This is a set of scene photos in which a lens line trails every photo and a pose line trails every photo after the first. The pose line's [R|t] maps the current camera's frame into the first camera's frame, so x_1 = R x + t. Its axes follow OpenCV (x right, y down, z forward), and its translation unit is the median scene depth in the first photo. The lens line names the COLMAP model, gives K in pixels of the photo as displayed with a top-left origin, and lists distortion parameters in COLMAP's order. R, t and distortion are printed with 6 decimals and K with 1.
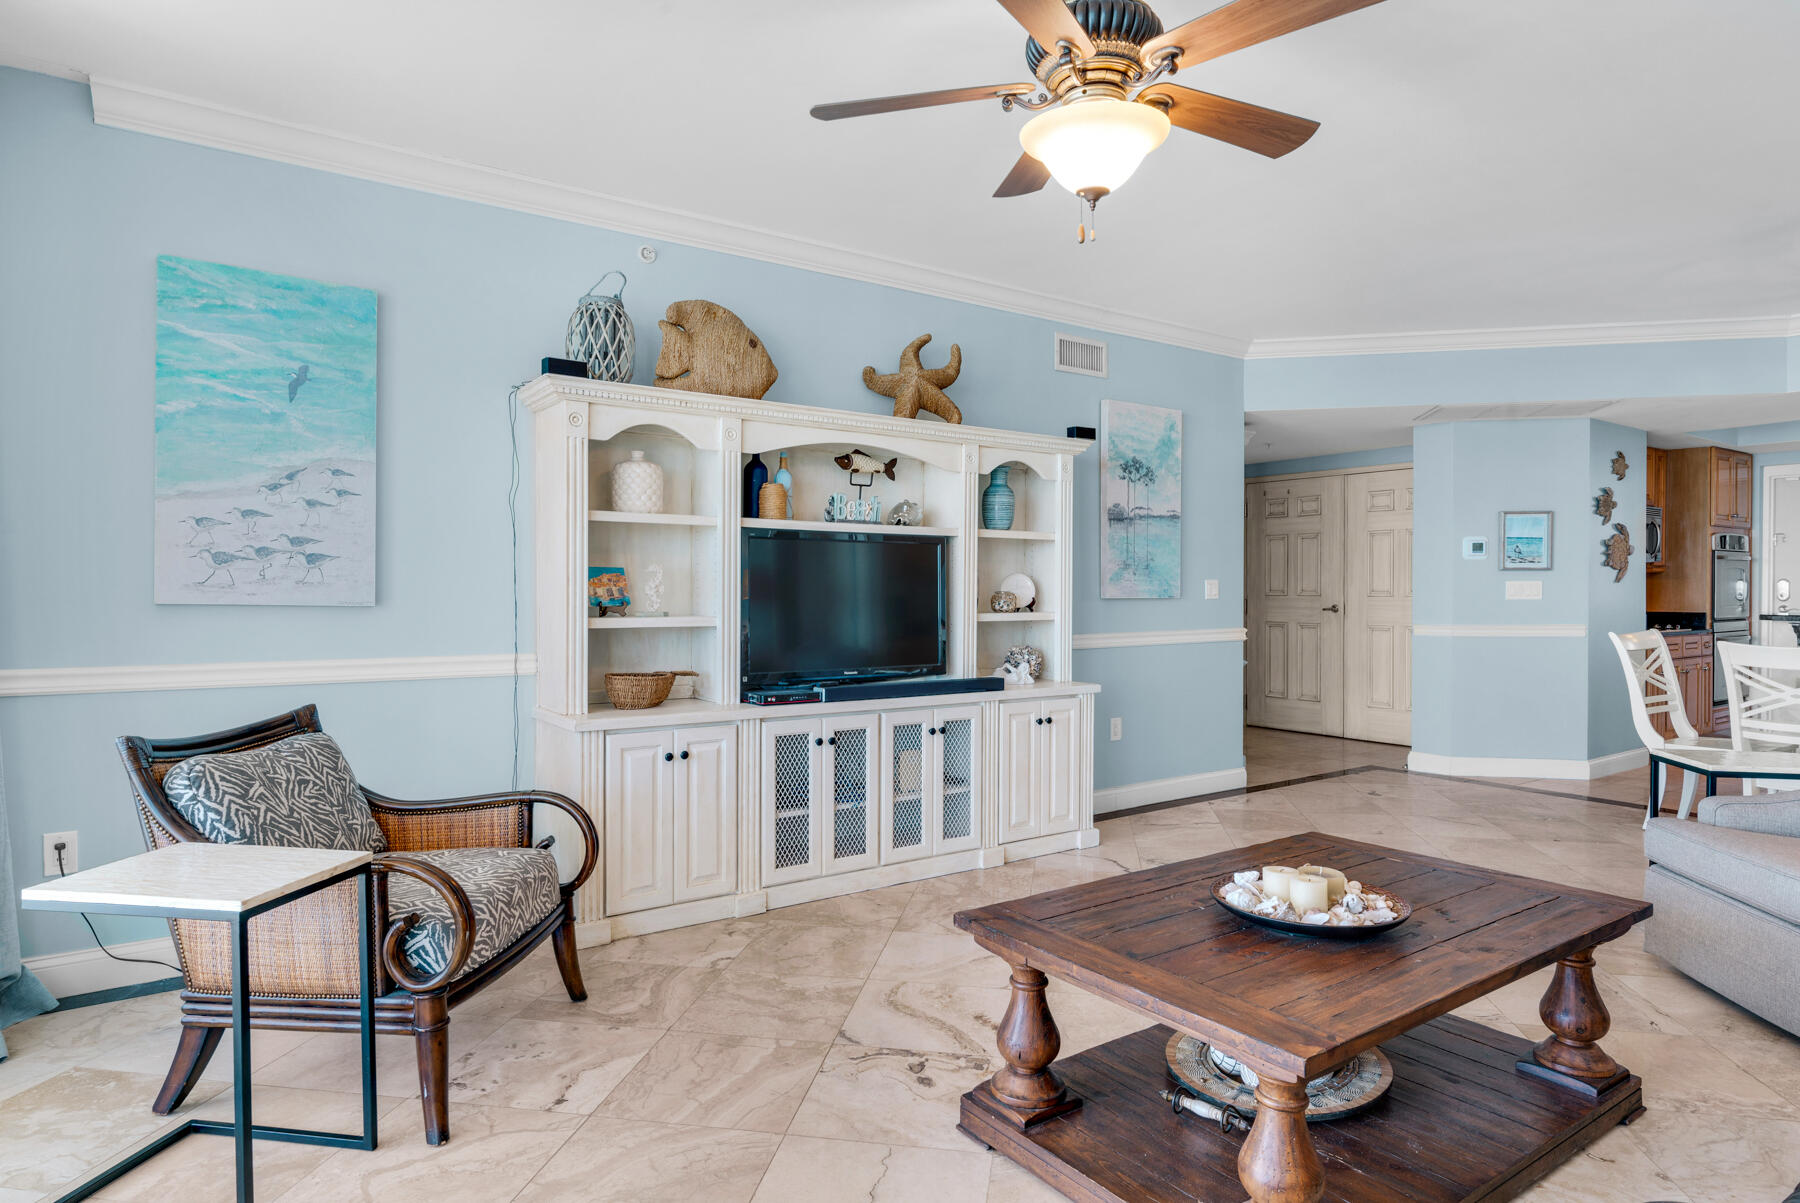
lens RADIAL K [[1042.3, 0, 889.4], [0, 1042.3, 598.2], [0, 0, 1]] dist [0.001651, 0.002086]
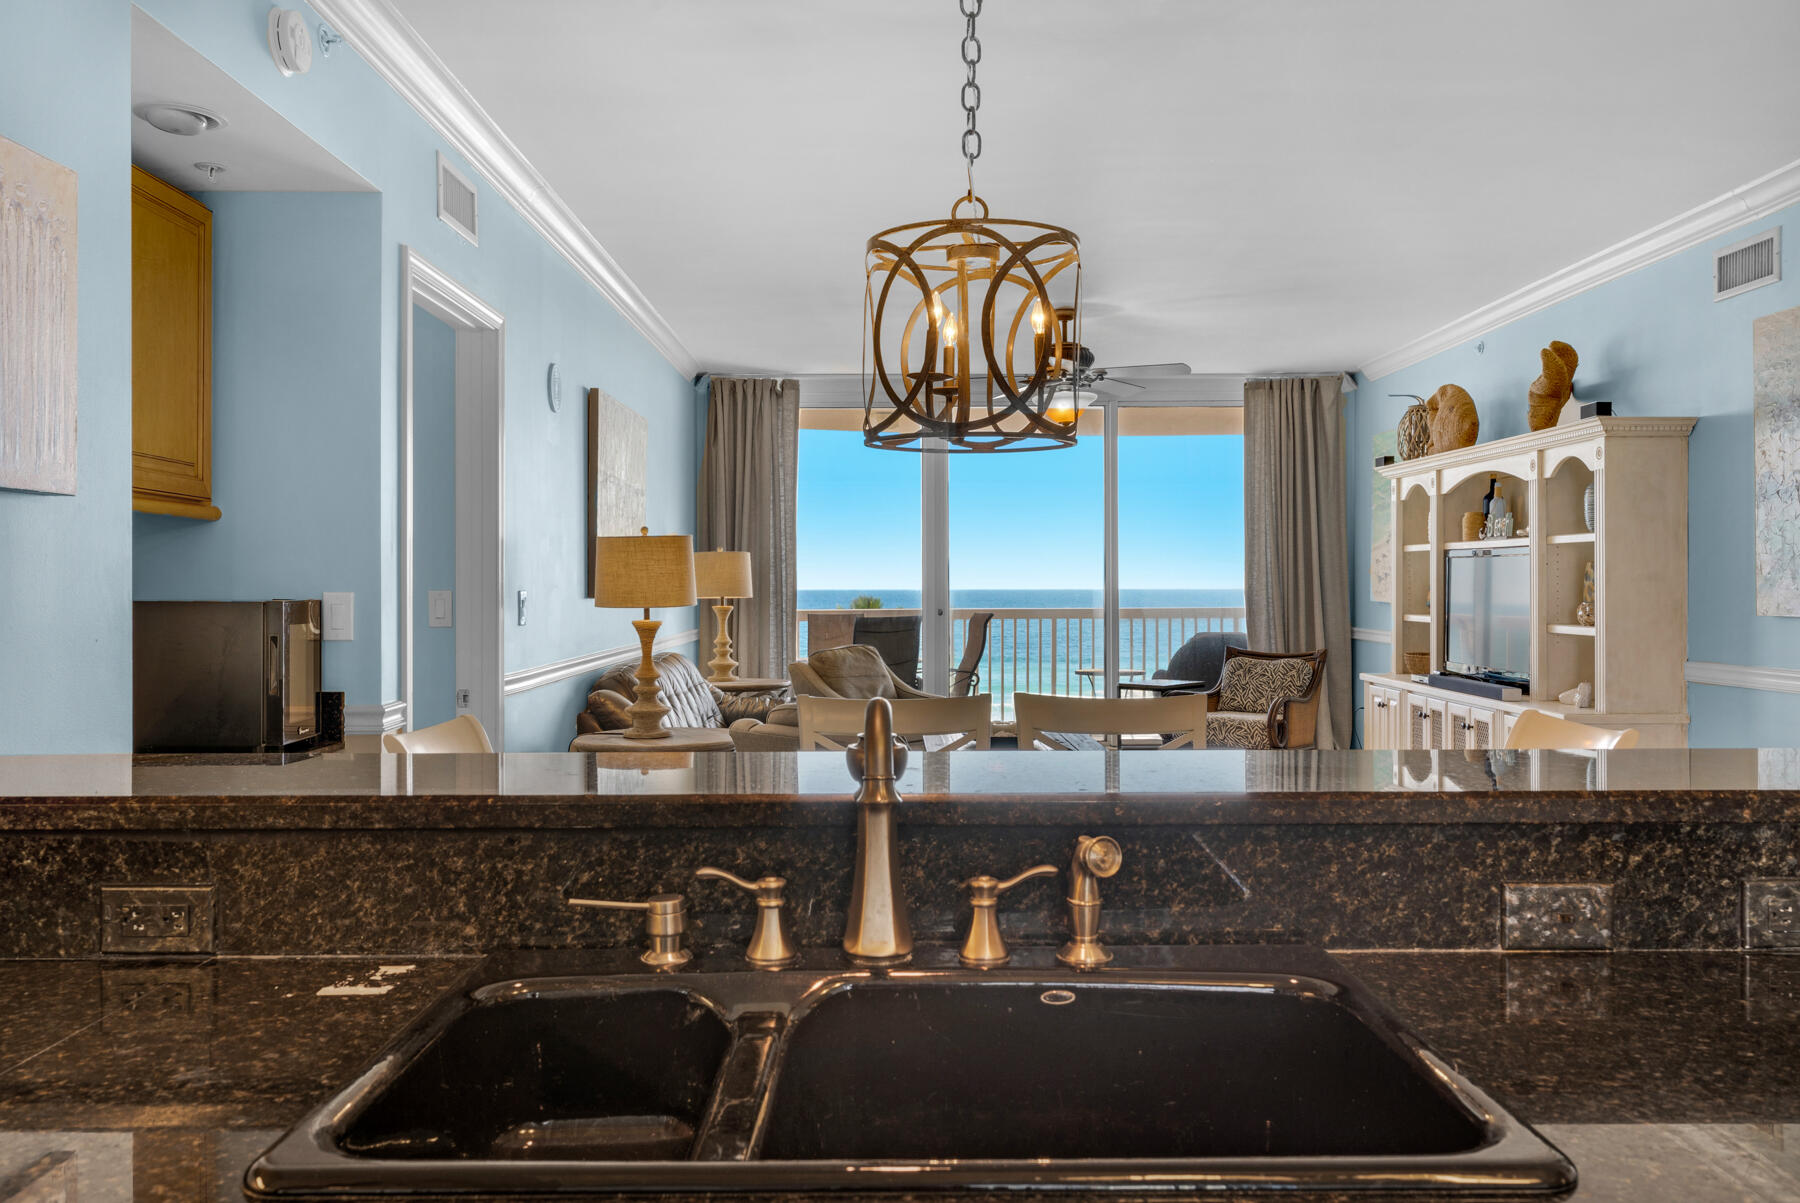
lens RADIAL K [[1468.9, 0, 889.9], [0, 1468.9, 599.2], [0, 0, 1]] dist [0.003082, 0.001132]
pose [[-0.585161, 0.006646, -0.810890, 1.600197], [-0.009234, 0.999847, 0.014859, -0.023760], [0.810864, 0.016183, -0.585010, 1.363066]]
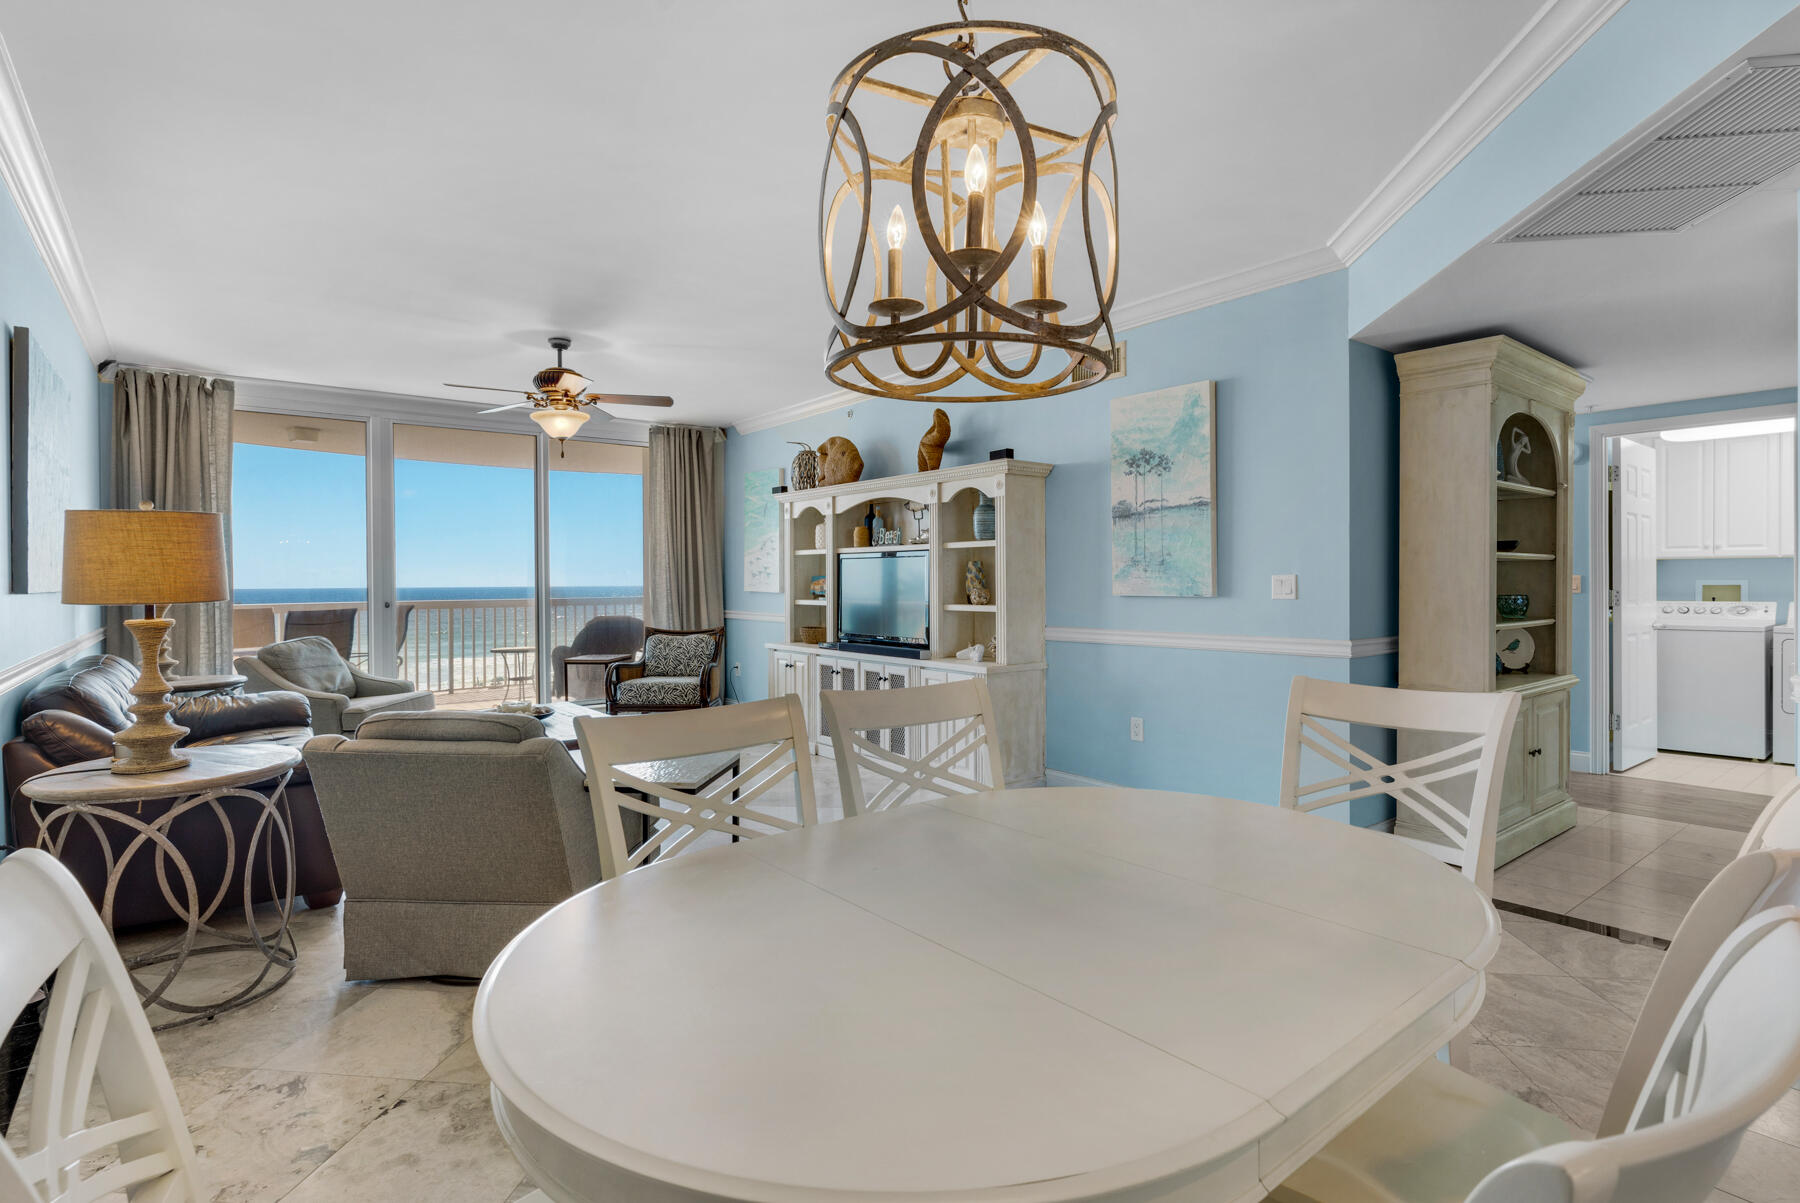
lens RADIAL K [[895.0, 0, 891.8], [0, 895.0, 590.1], [0, 0, 1]] dist [-0.003152, 0.001417]
pose [[0.040149, 0.007048, -0.999169, 1.313459], [-0.006055, 0.999958, 0.006811, -0.012145], [0.999175, 0.005777, 0.040190, 0.921734]]
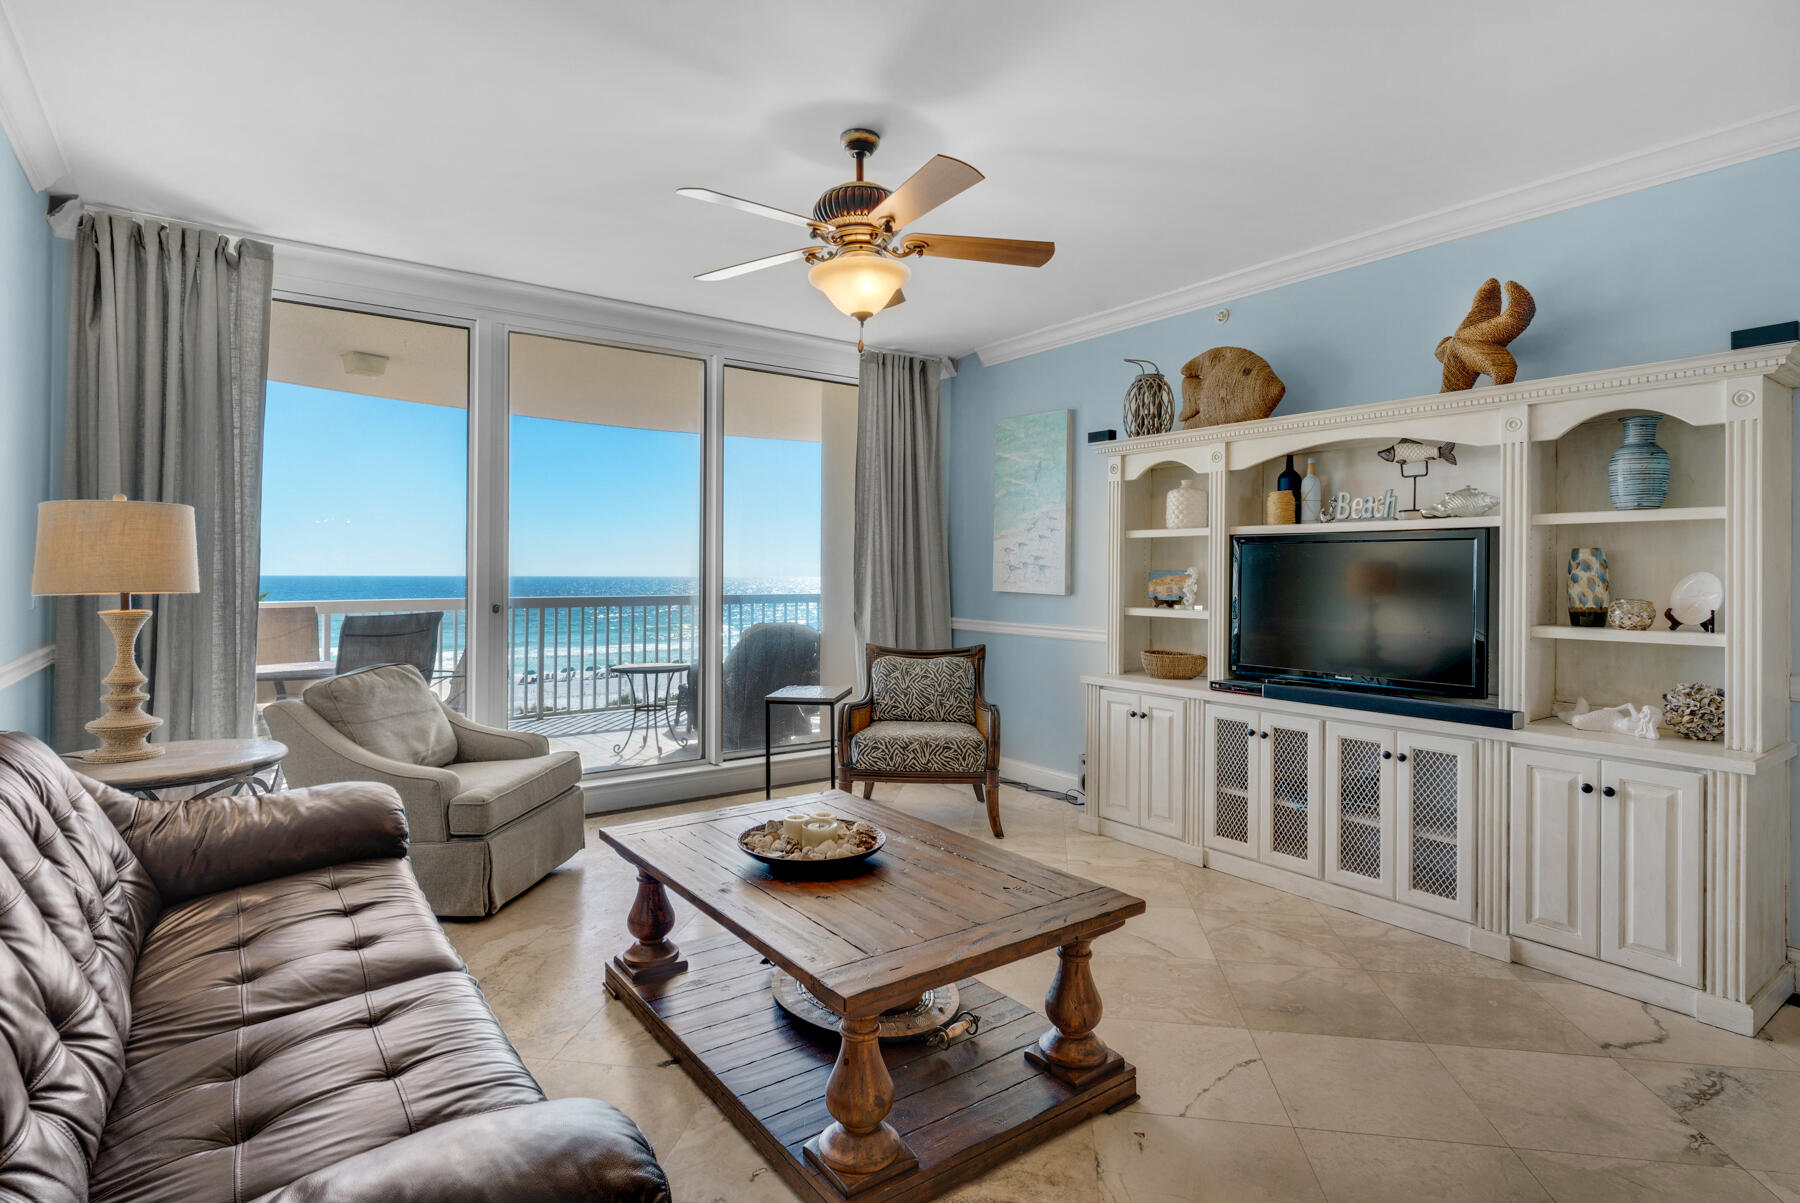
lens RADIAL K [[895.0, 0, 882.5], [0, 895.0, 570.7], [0, 0, 1]] dist [-0.003152, 0.001417]
pose [[0.010042, -0.005834, -0.999933, 0.746106], [-0.016248, 0.999850, -0.005996, -0.014788], [0.999818, 0.016307, 0.009945, 0.537080]]
